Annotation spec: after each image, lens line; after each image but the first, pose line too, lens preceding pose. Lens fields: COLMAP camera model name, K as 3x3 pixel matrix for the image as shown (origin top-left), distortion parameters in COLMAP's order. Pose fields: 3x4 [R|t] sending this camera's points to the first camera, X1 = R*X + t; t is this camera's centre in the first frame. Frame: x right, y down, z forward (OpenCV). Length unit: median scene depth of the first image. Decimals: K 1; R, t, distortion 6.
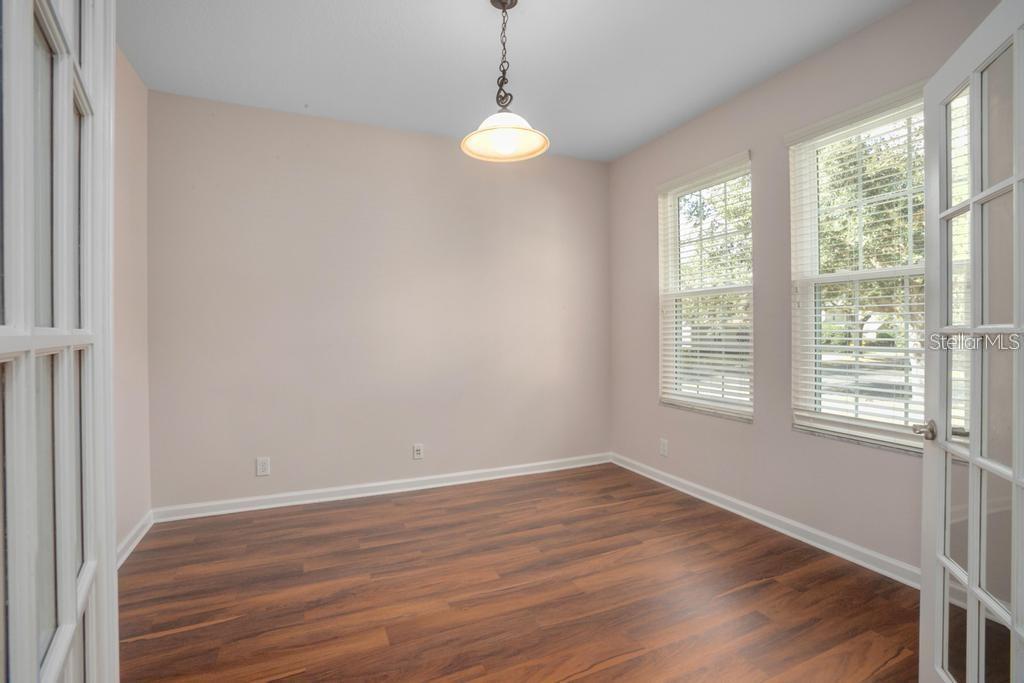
lens RADIAL K [[467.3, 0, 509.9], [0, 467.3, 333.2], [0, 0, 1]] dist [-0.083039, 0.035184]
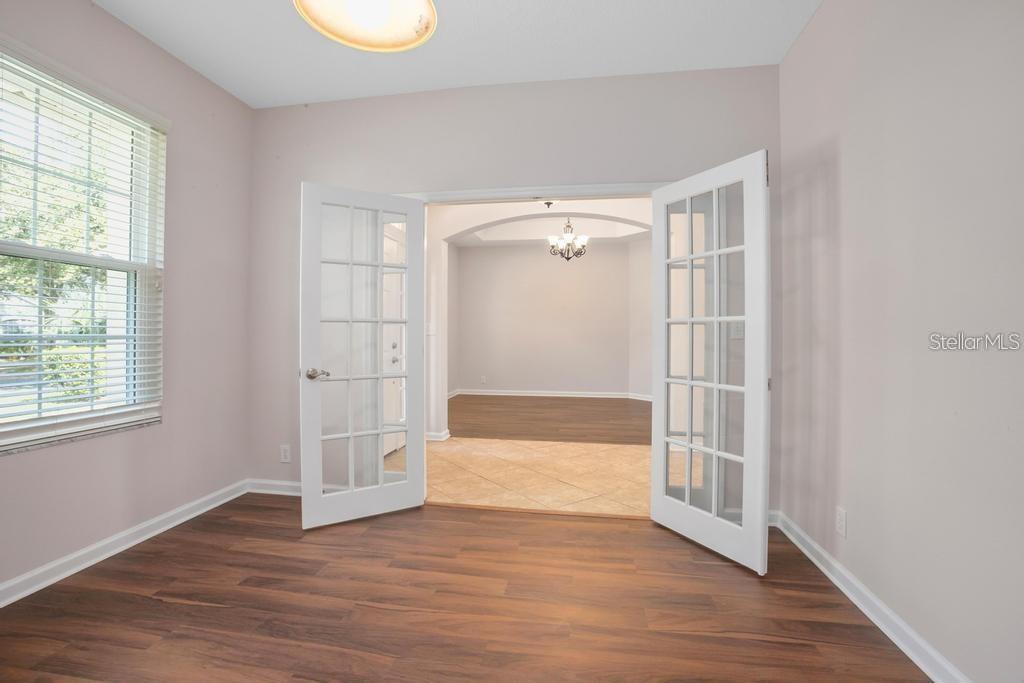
lens RADIAL K [[467.3, 0, 509.9], [0, 467.3, 333.2], [0, 0, 1]] dist [-0.083039, 0.035184]
pose [[-0.834521, 0.010080, 0.550883, -0.473776], [0.008152, 0.999949, -0.005949, 0.043570], [-0.550915, -0.000474, -0.834561, 1.301783]]
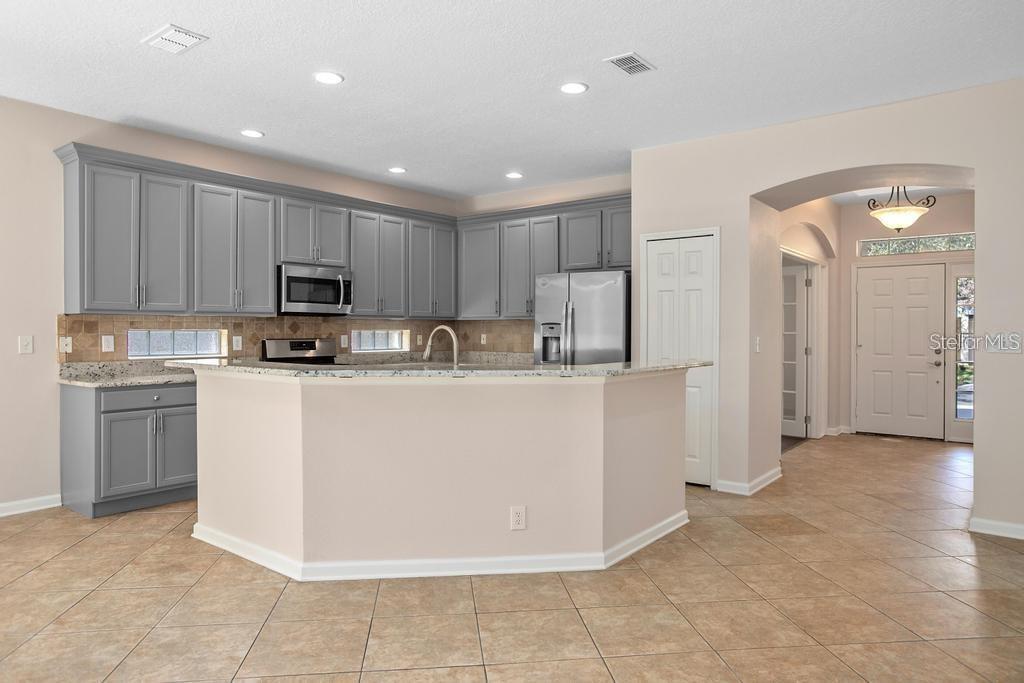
lens RADIAL K [[657.6, 0, 508.6], [0, 657.6, 335.0], [0, 0, 1]] dist [-0.067439, 0.071843]
pose [[0.886281, 0.007209, 0.463091, -2.408867], [-0.007863, 0.999969, -0.000518, 0.016732], [-0.463080, -0.003182, 0.886311, -1.915690]]
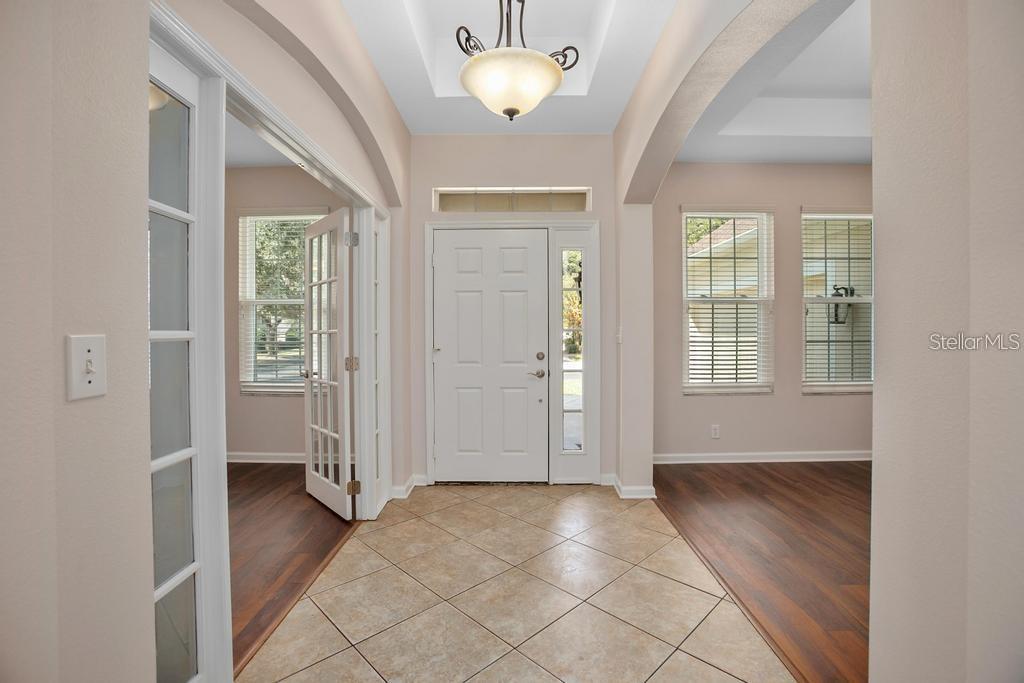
lens RADIAL K [[467.3, 0, 509.9], [0, 467.3, 333.2], [0, 0, 1]] dist [-0.083039, 0.035184]
pose [[0.418539, 0.002104, 0.908196, -0.504105], [0.003804, 0.999984, -0.004069, 0.008143], [-0.908191, 0.005157, 0.418525, -0.617456]]
